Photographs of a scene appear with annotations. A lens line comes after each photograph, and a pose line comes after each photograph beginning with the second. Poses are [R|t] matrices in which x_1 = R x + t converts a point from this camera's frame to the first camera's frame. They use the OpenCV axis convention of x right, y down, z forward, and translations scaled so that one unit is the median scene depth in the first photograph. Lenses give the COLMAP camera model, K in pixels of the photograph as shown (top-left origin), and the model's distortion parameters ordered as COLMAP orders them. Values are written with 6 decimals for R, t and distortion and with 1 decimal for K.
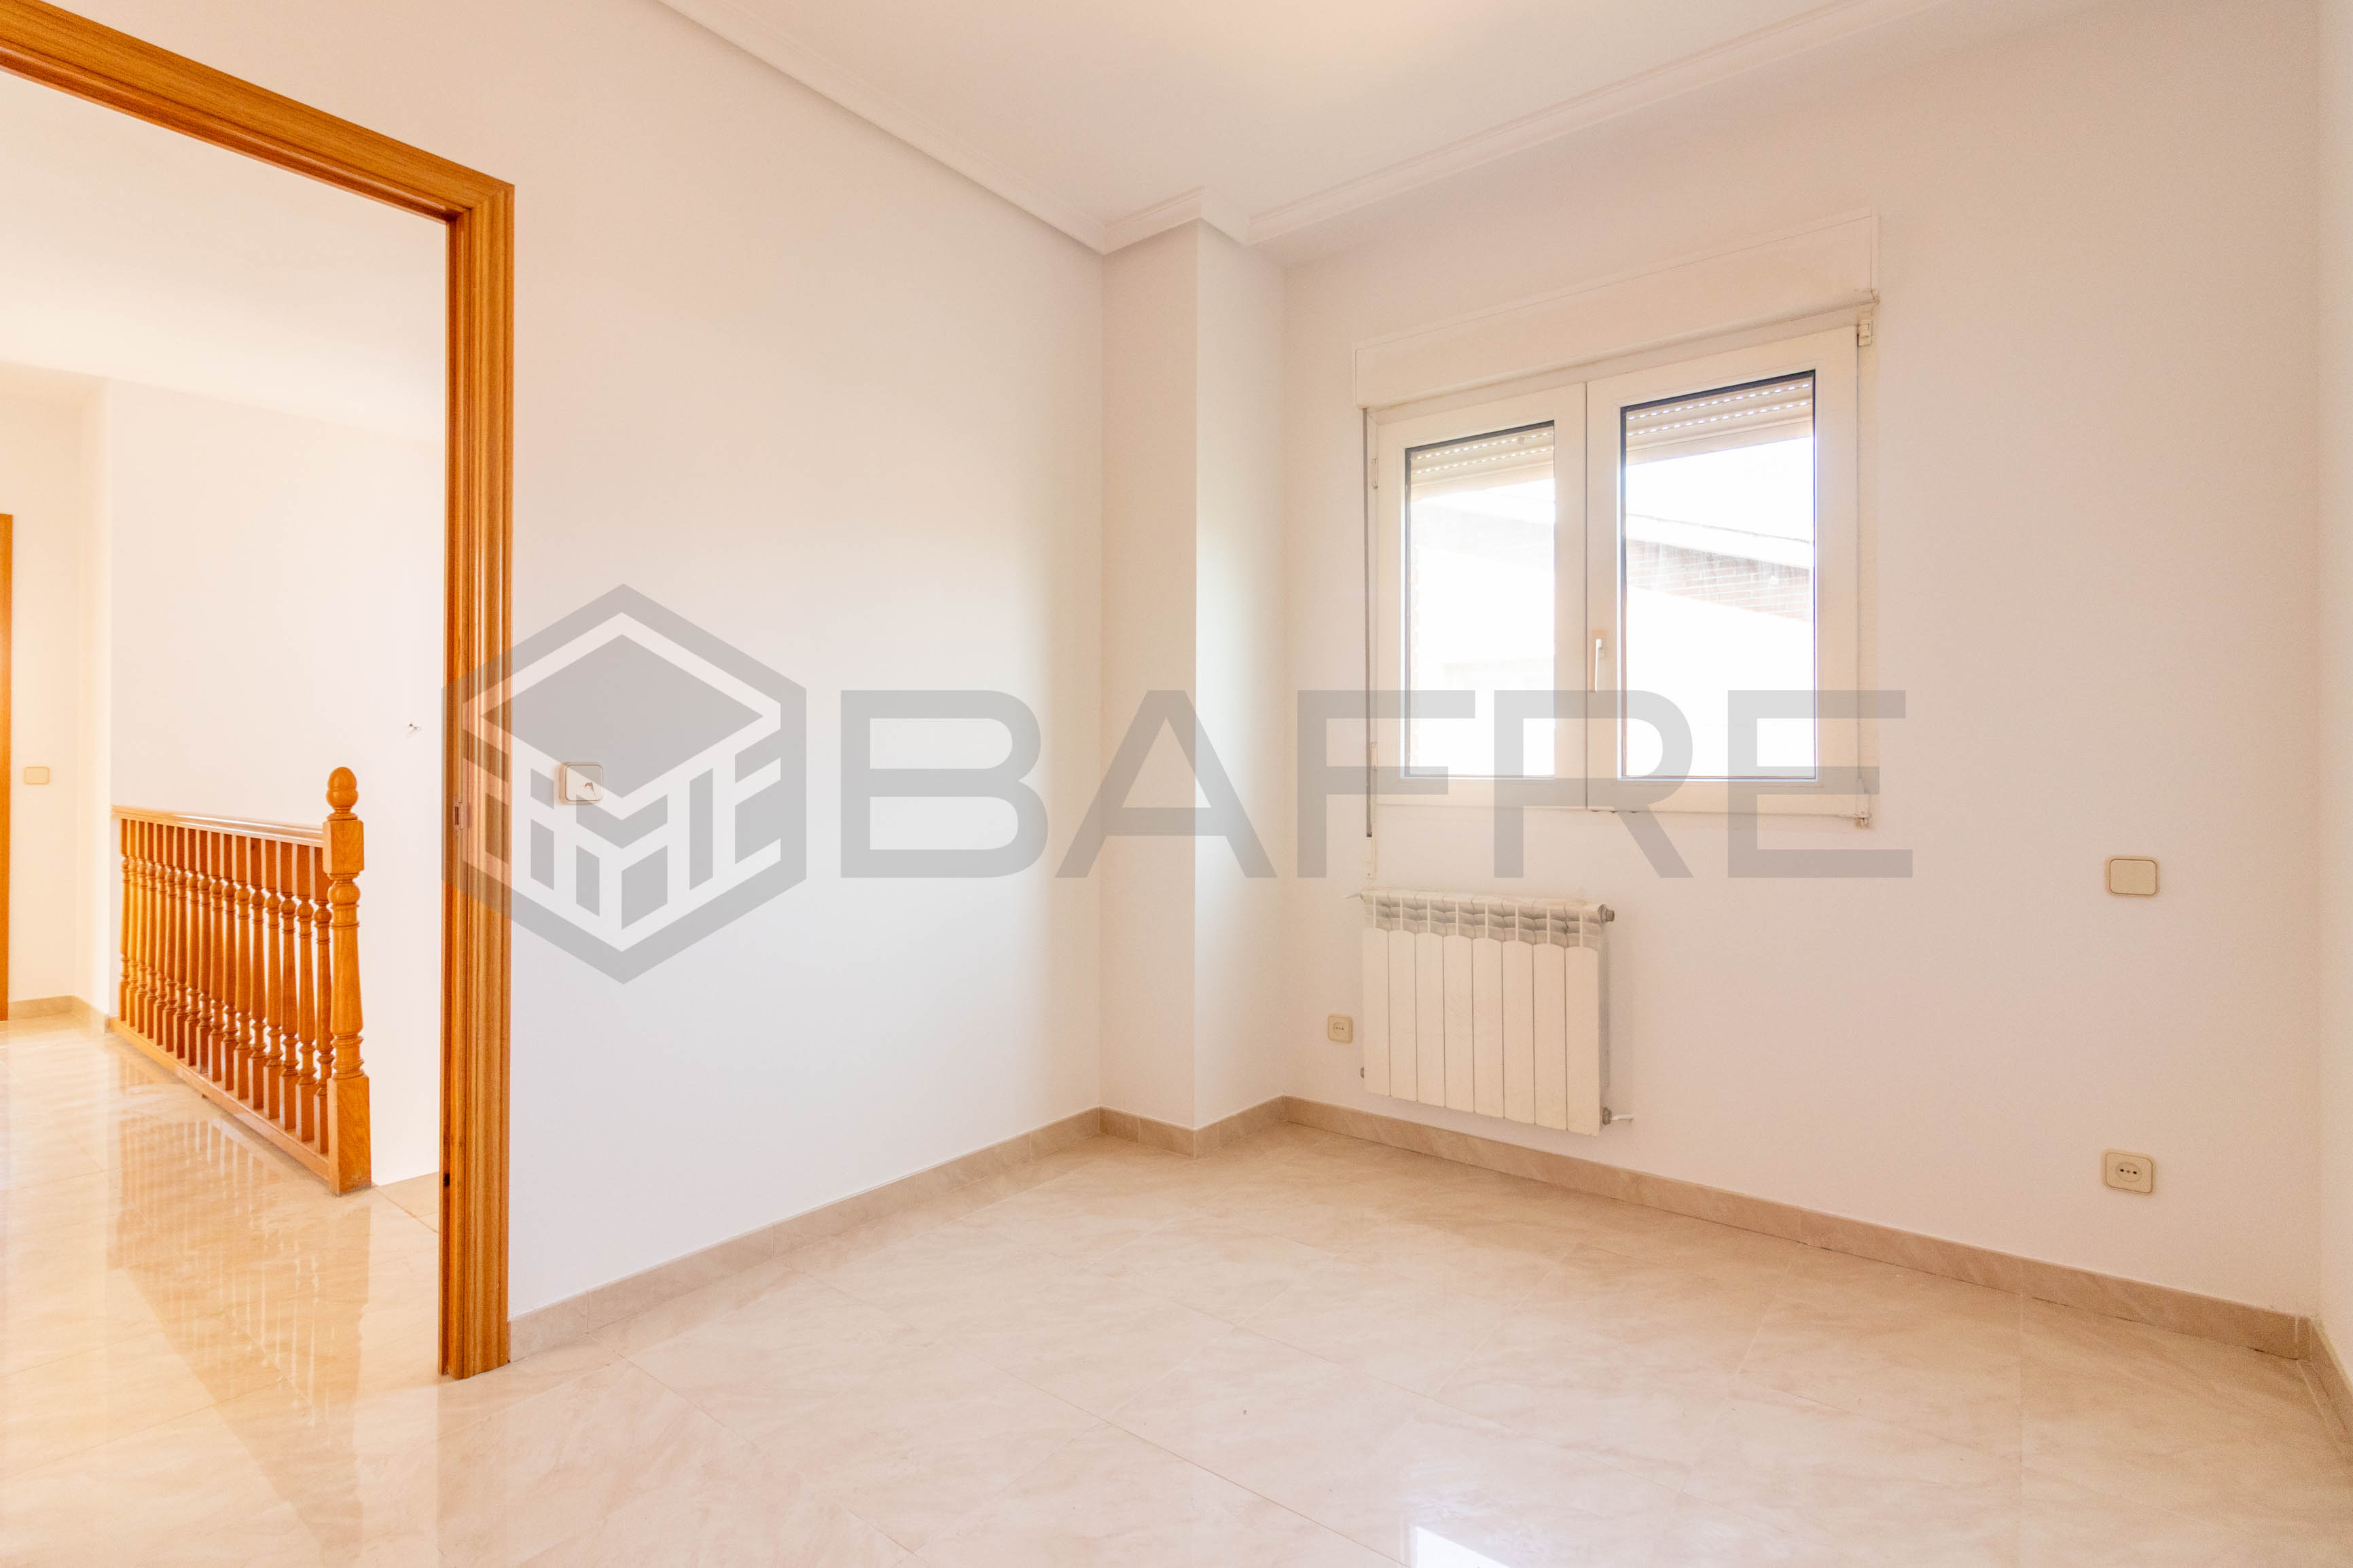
lens RADIAL K [[1093.2, 0, 1171.2], [0, 1093.2, 776.5], [0, 0, 1]] dist [-0.001694, 0.002167]
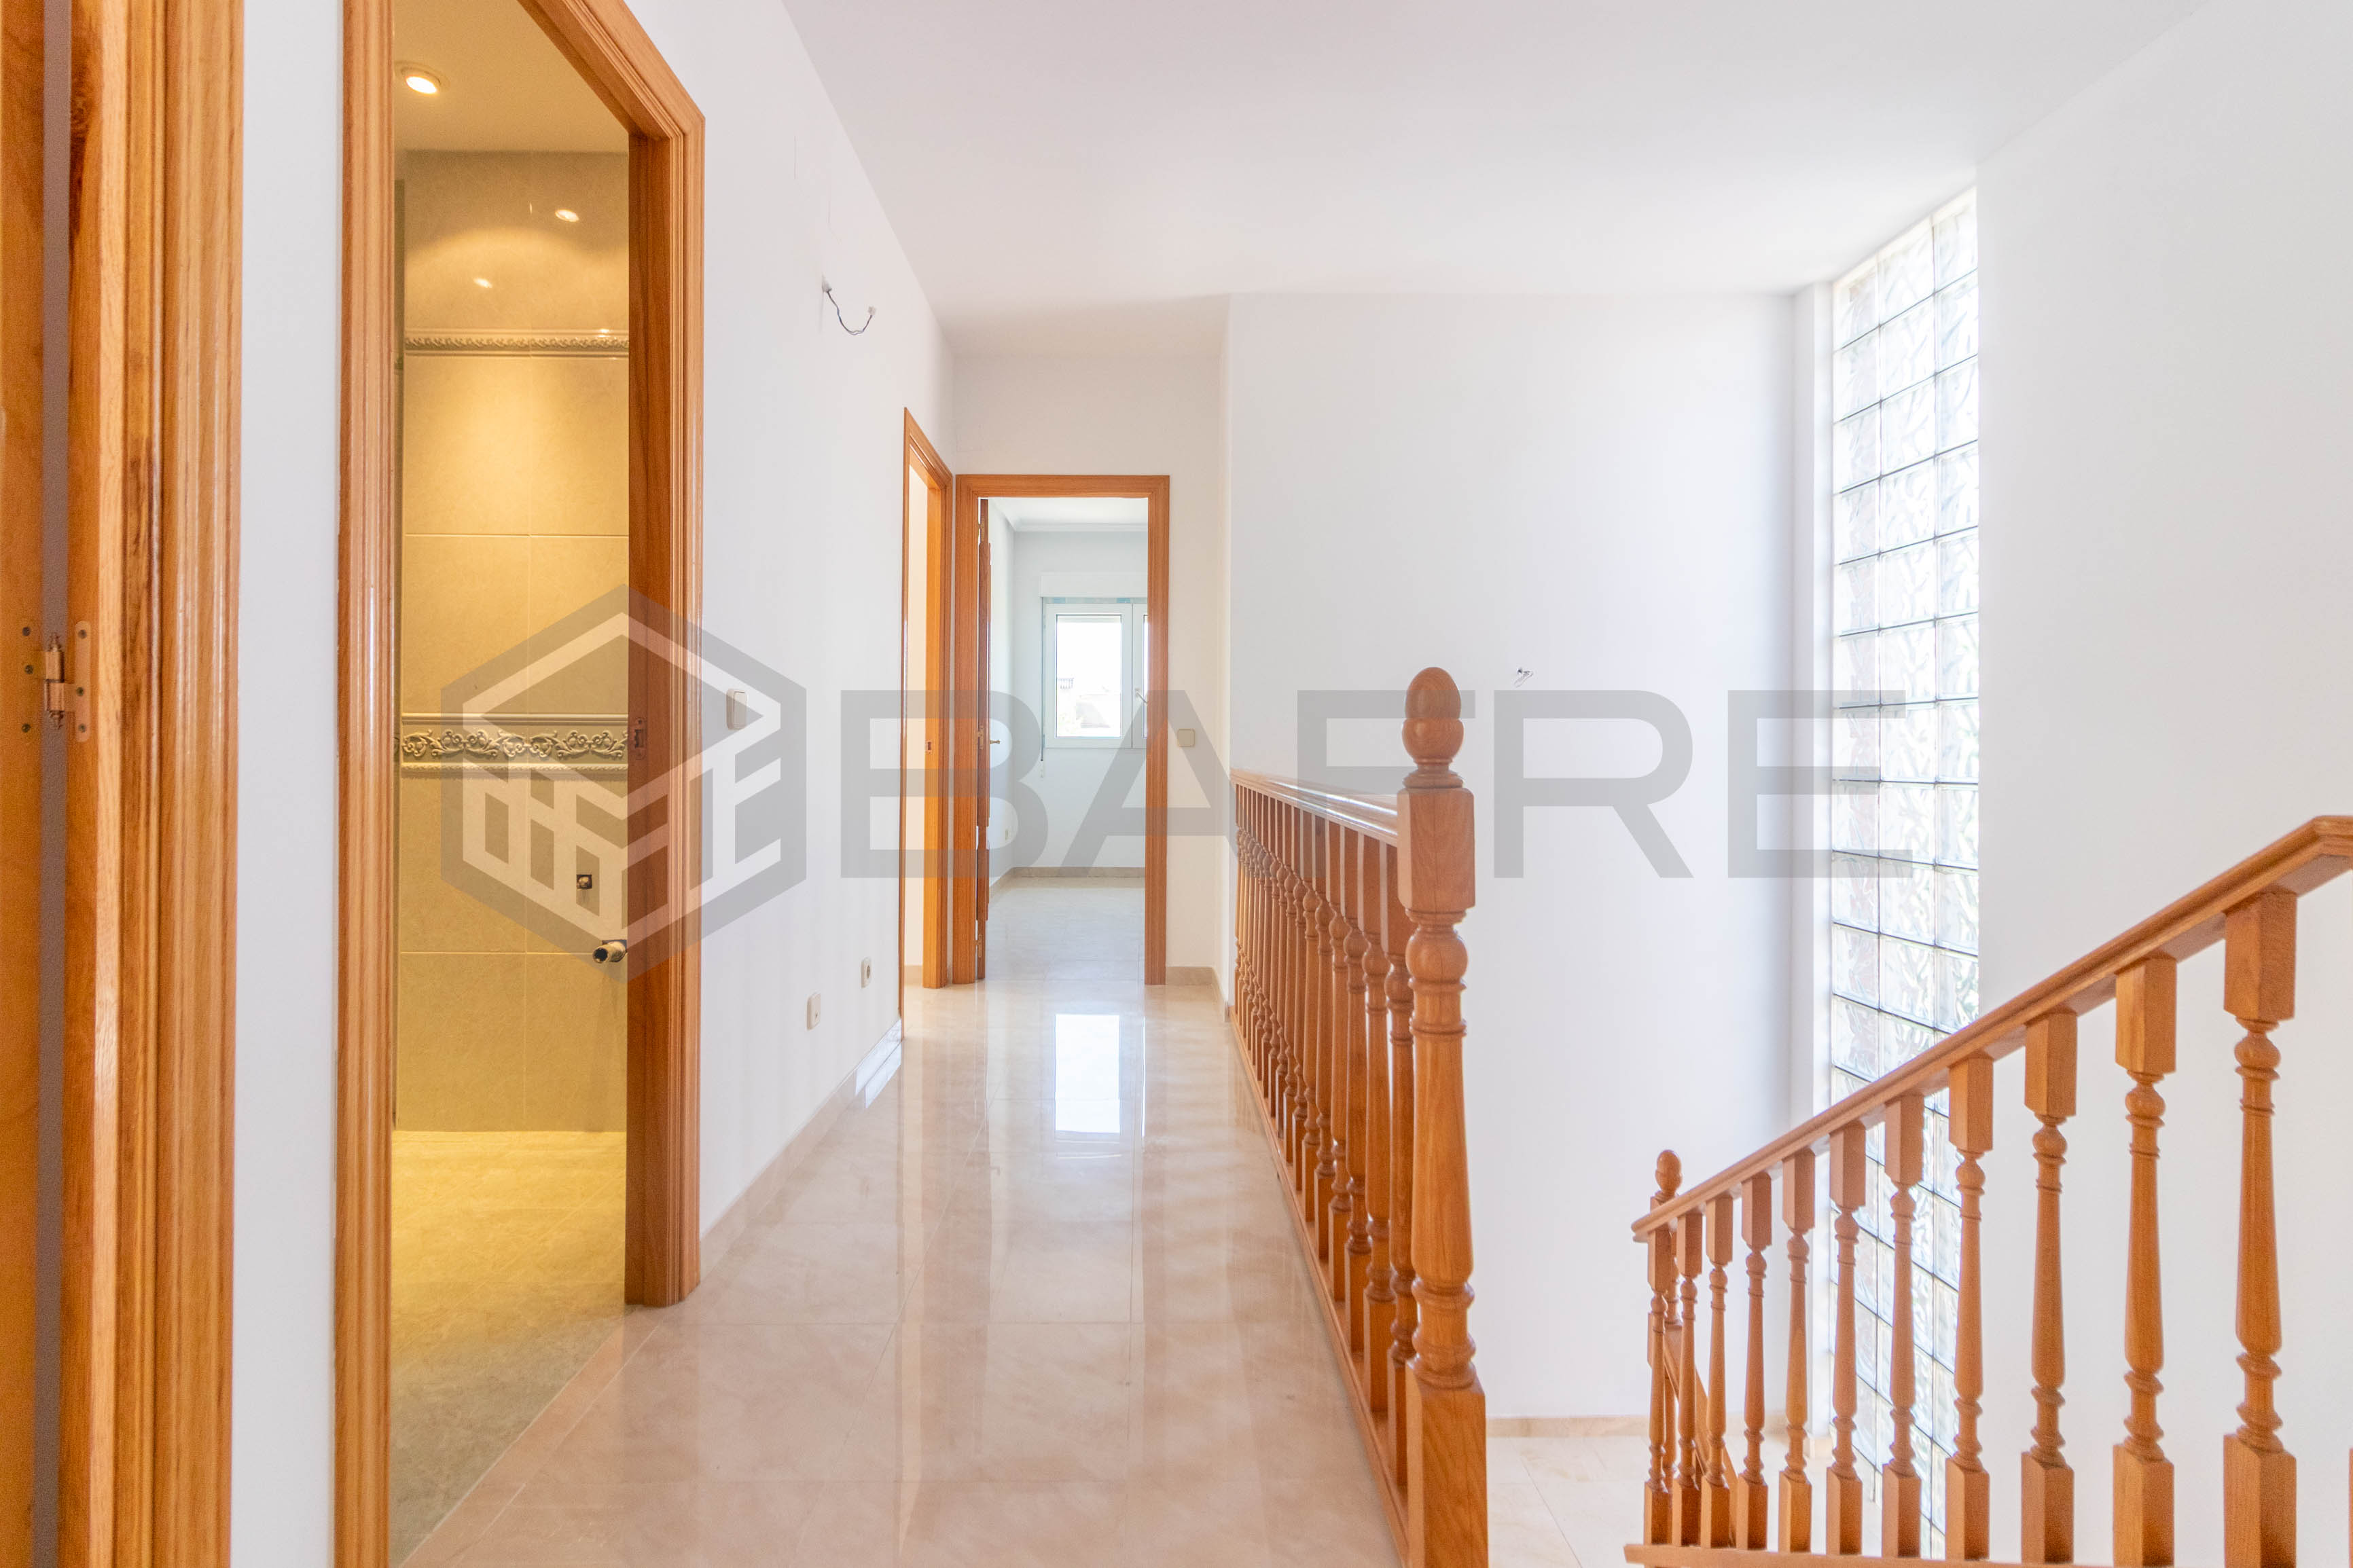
lens RADIAL K [[1093.2, 0, 1160.2], [0, 1093.2, 773.0], [0, 0, 1]] dist [-0.001694, 0.002167]
pose [[0.623719, 0.004732, -0.781635, -0.481683], [0.004223, 0.999947, 0.009424, 0.028959], [0.781638, -0.009179, 0.623665, 0.638293]]
